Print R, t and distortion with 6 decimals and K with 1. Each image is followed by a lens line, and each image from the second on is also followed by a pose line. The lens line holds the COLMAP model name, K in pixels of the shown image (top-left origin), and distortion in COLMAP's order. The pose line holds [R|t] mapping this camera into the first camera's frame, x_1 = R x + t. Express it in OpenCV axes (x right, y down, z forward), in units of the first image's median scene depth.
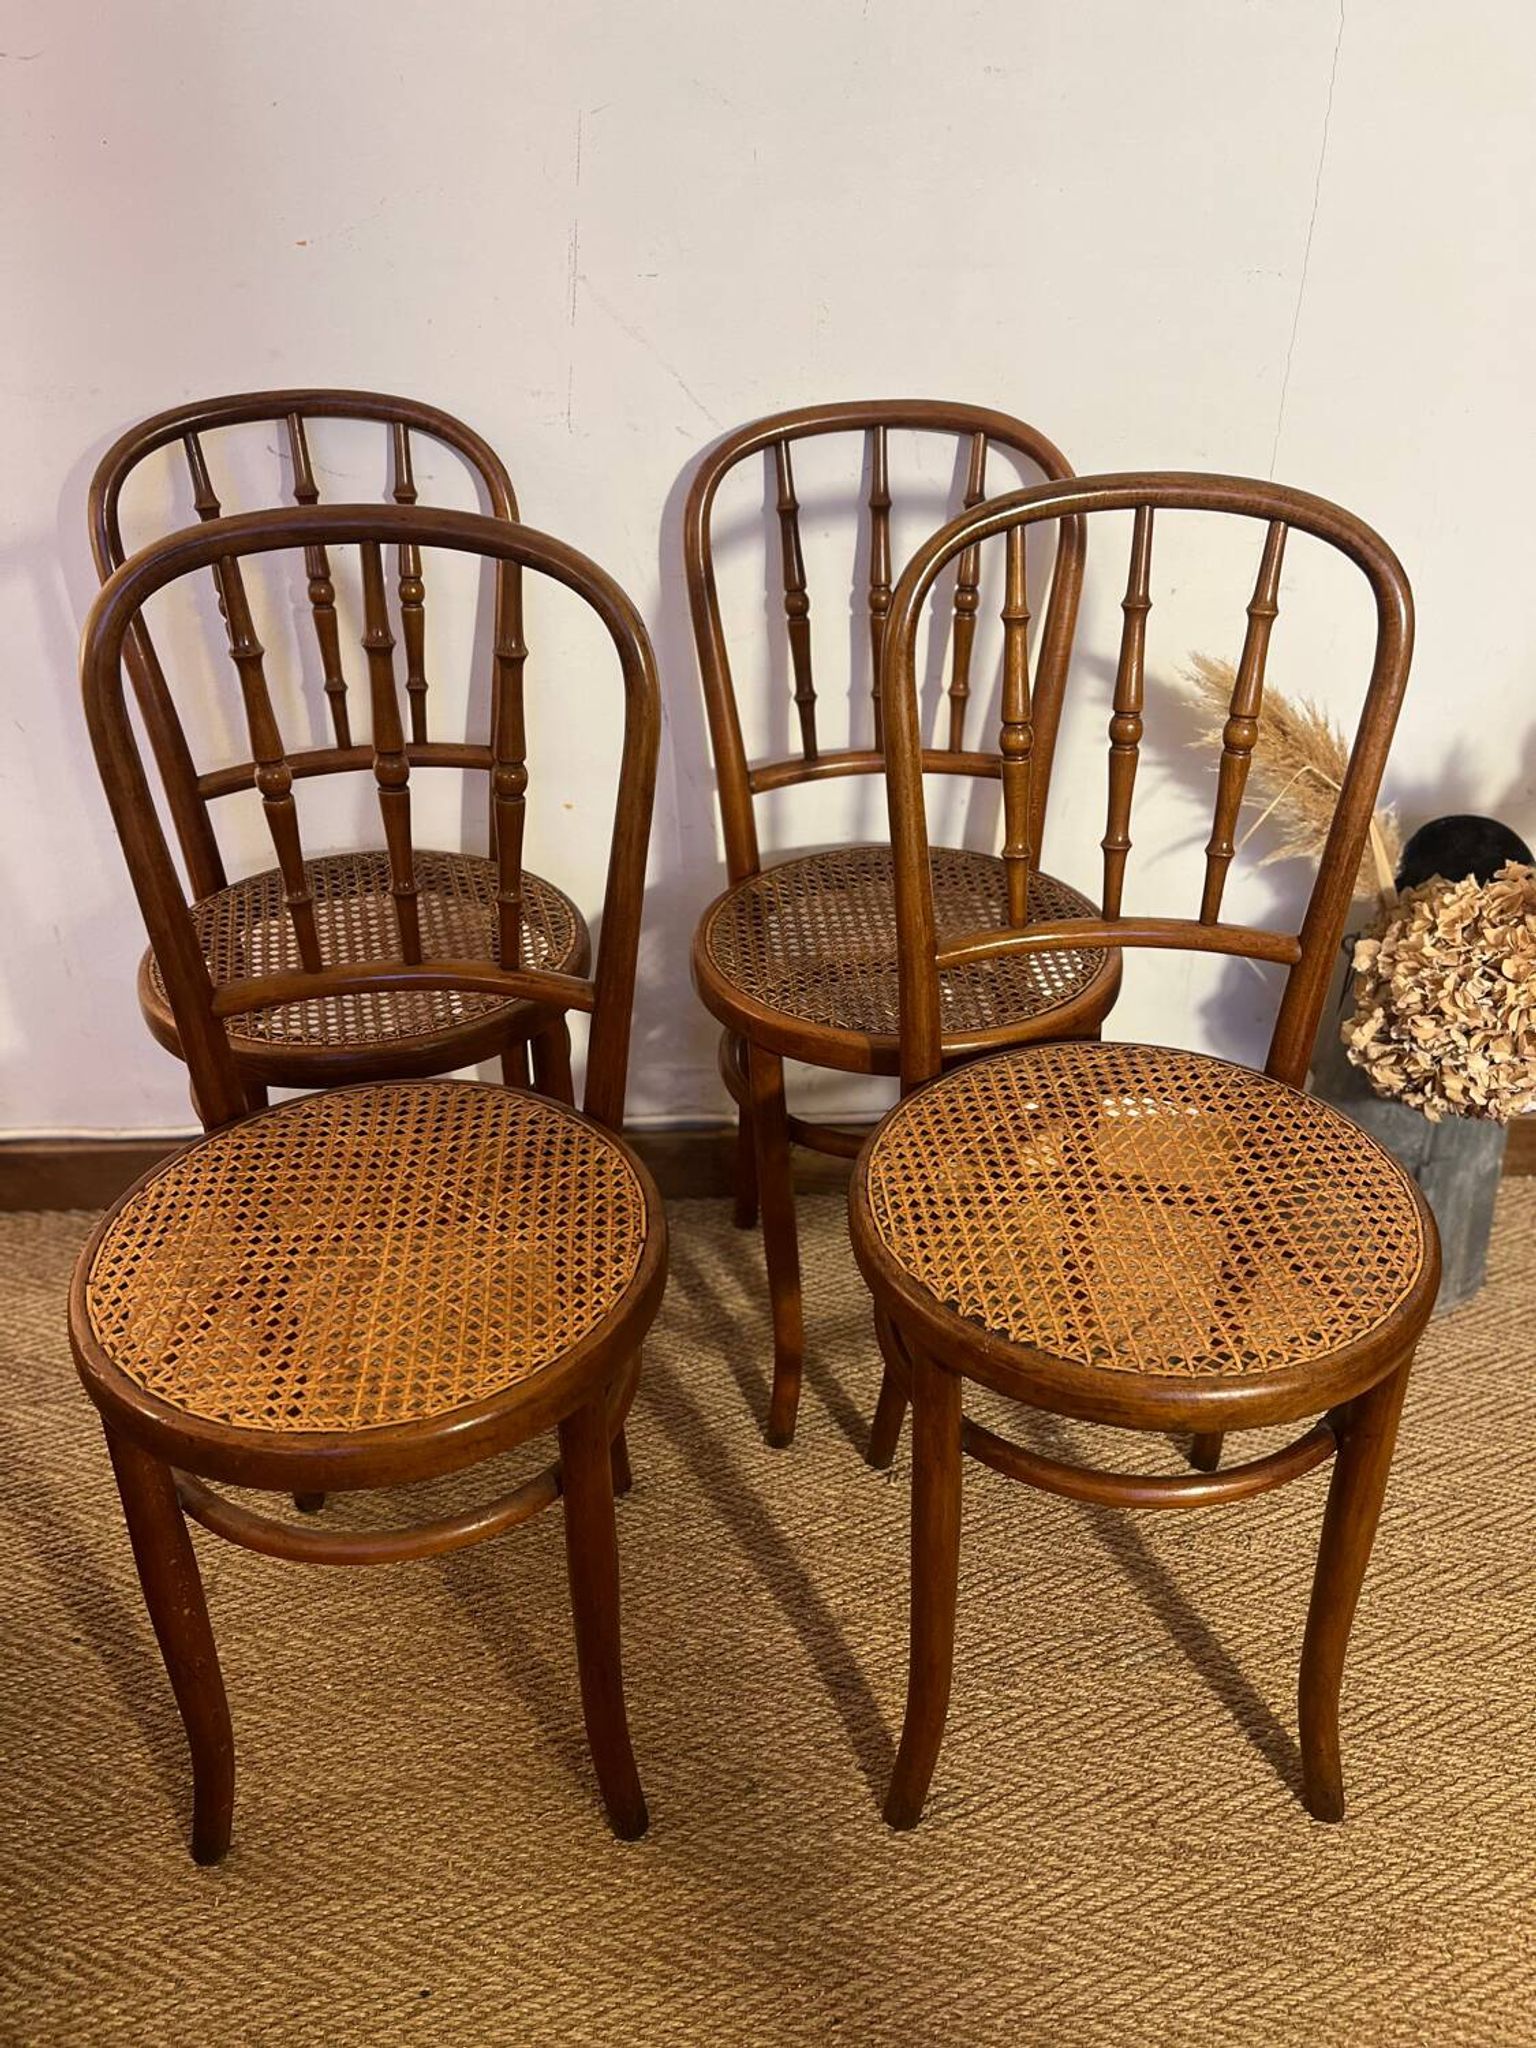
lens RADIAL K [[1556.7, 0, 770.0], [0, 1556.7, 1019.3], [0, 0, 1]] dist [0.043364, -0.063351]
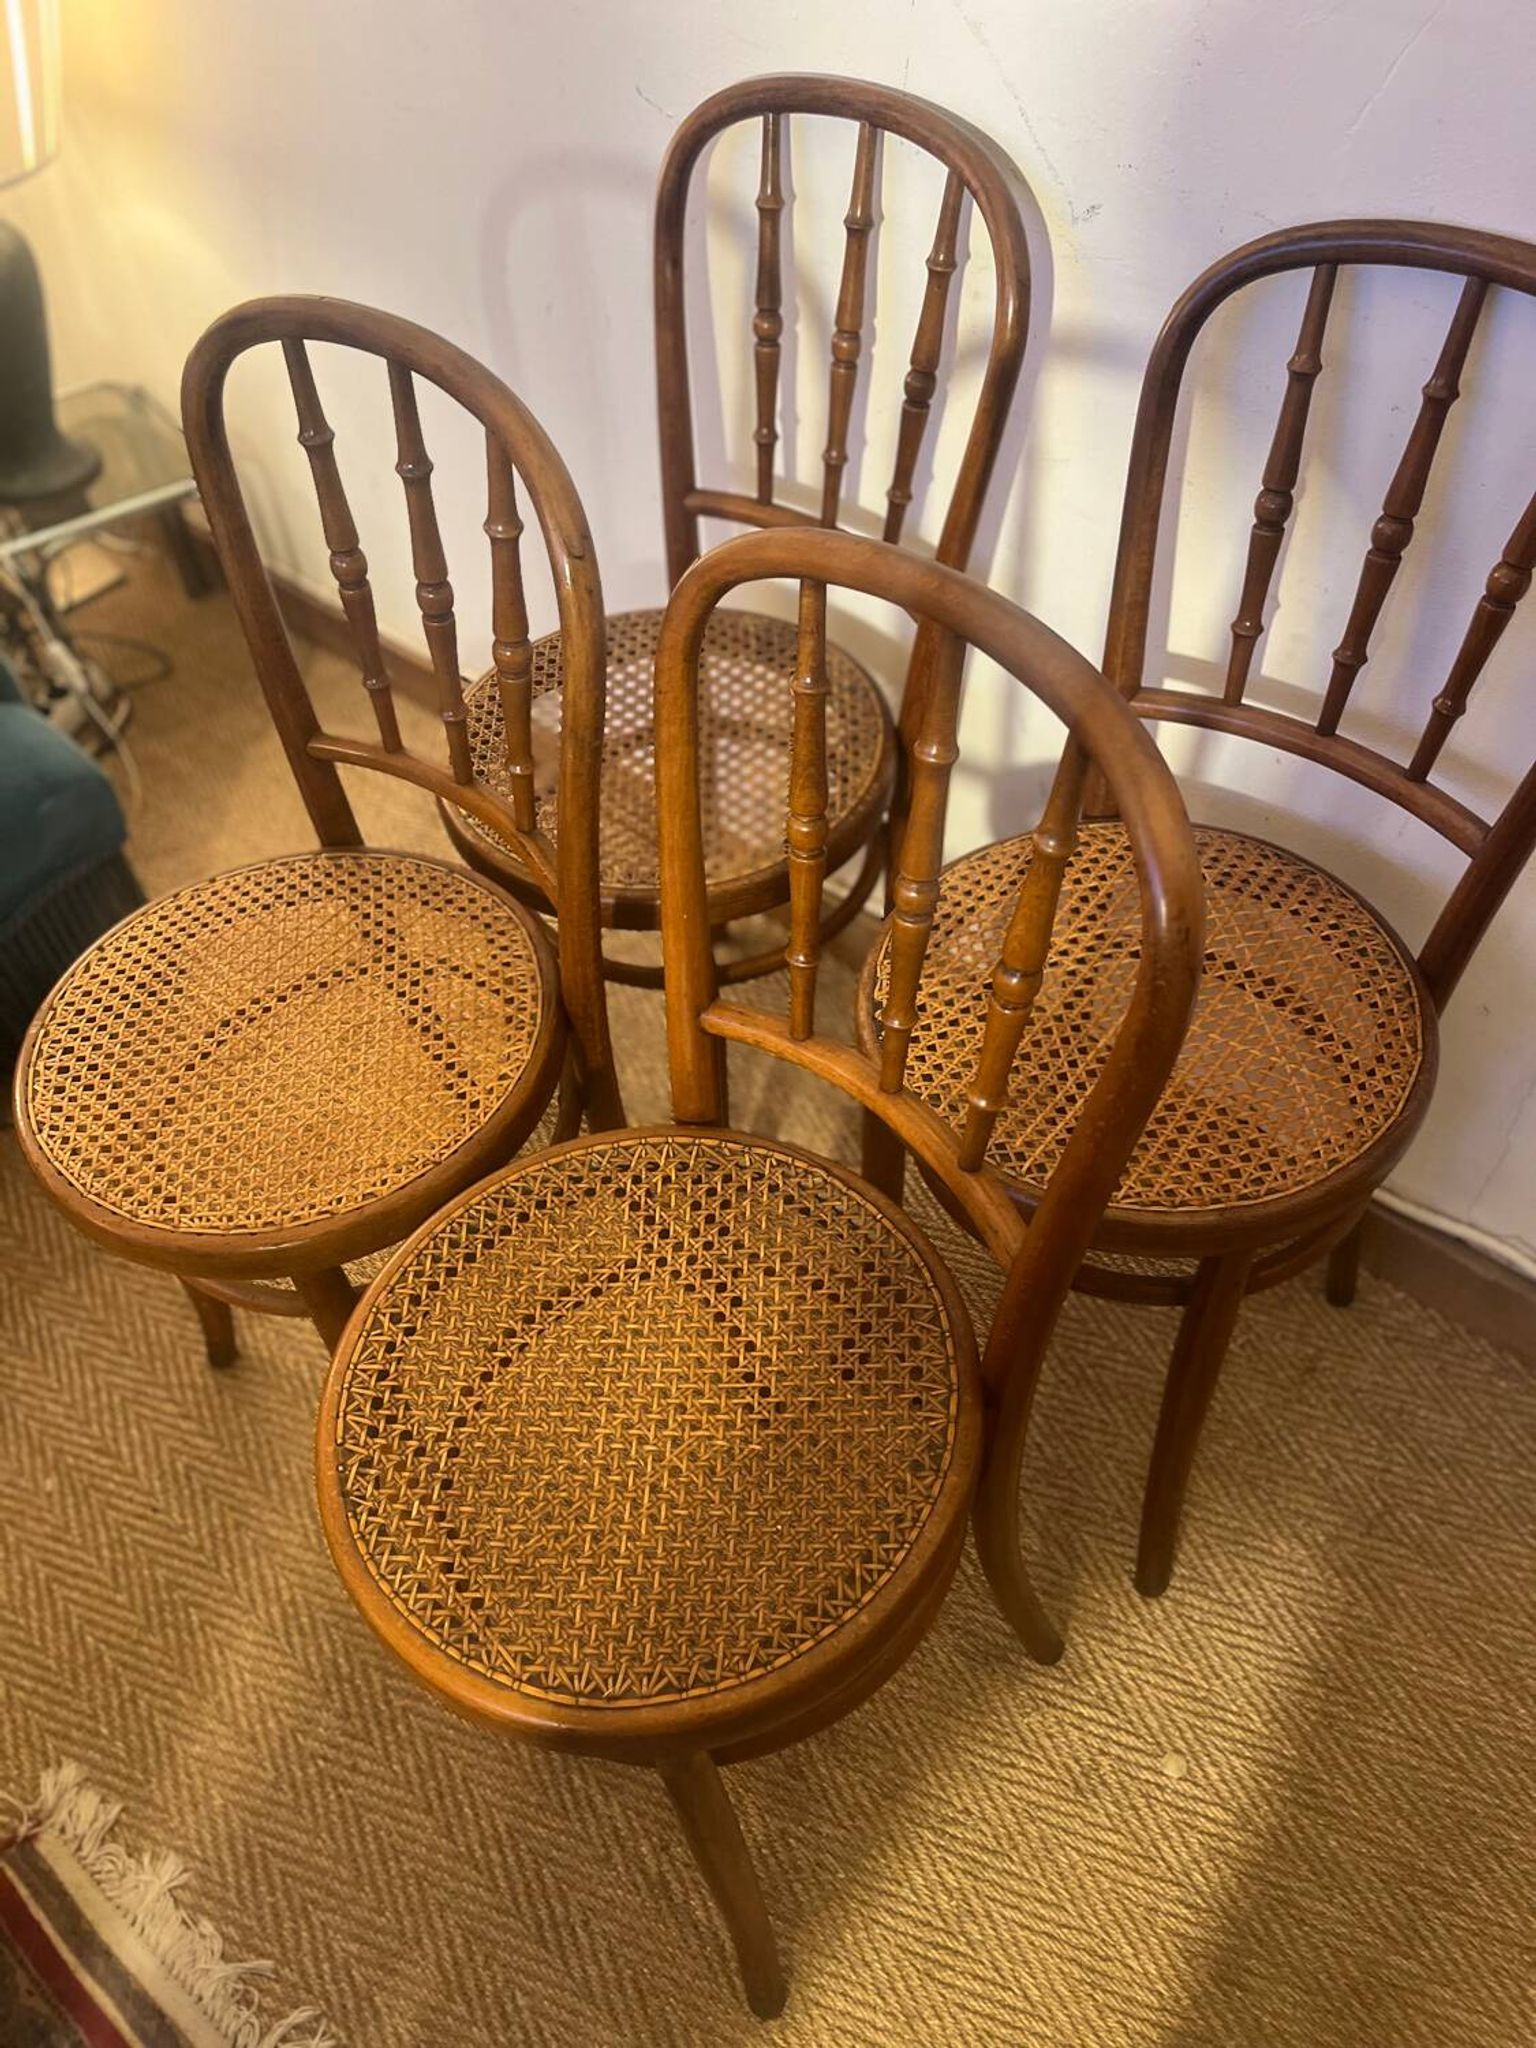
lens RADIAL K [[1556.7, 0, 774.8], [0, 1556.7, 1040.2], [0, 0, 1]] dist [0.043364, -0.063351]
pose [[0.723298, 0.493297, -0.483216, 0.464977], [-0.310980, 0.857487, 0.409888, -0.359376], [0.616548, -0.146201, 0.773624, 0.344525]]
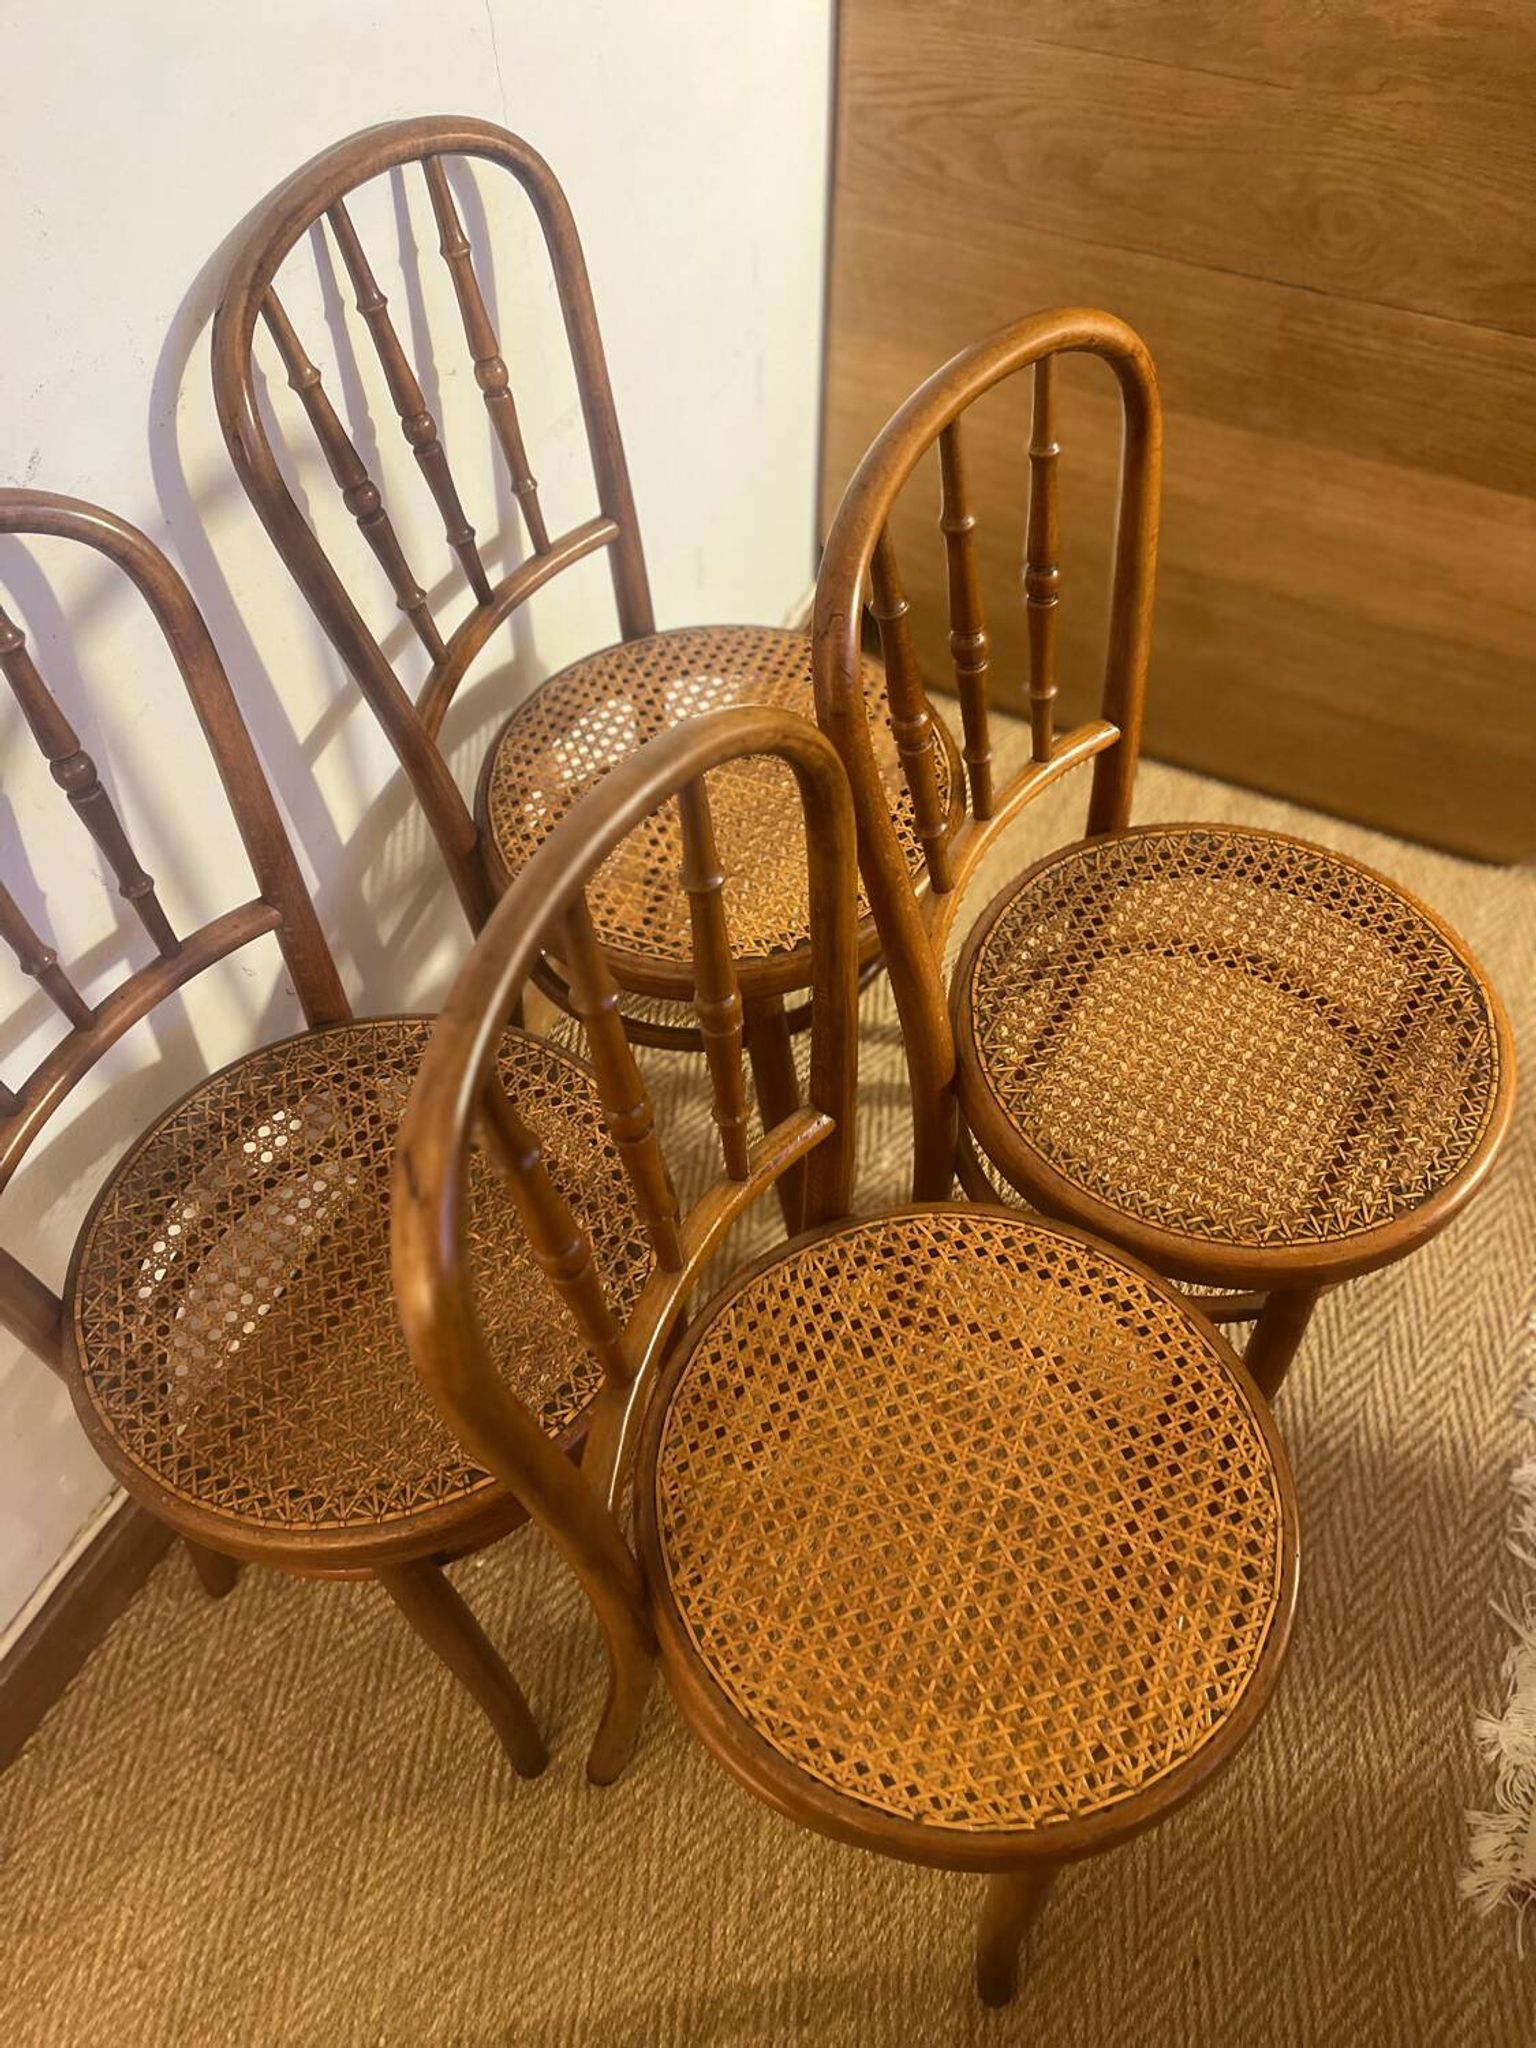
lens RADIAL K [[1556.7, 0, 767.4], [0, 1556.7, 1023.5], [0, 0, 1]] dist [0.043364, -0.063351]
pose [[0.479030, -0.707433, 0.519681, -0.523797], [0.472834, 0.706752, 0.526242, -0.503818], [-0.739566, -0.006363, 0.673053, 0.455853]]
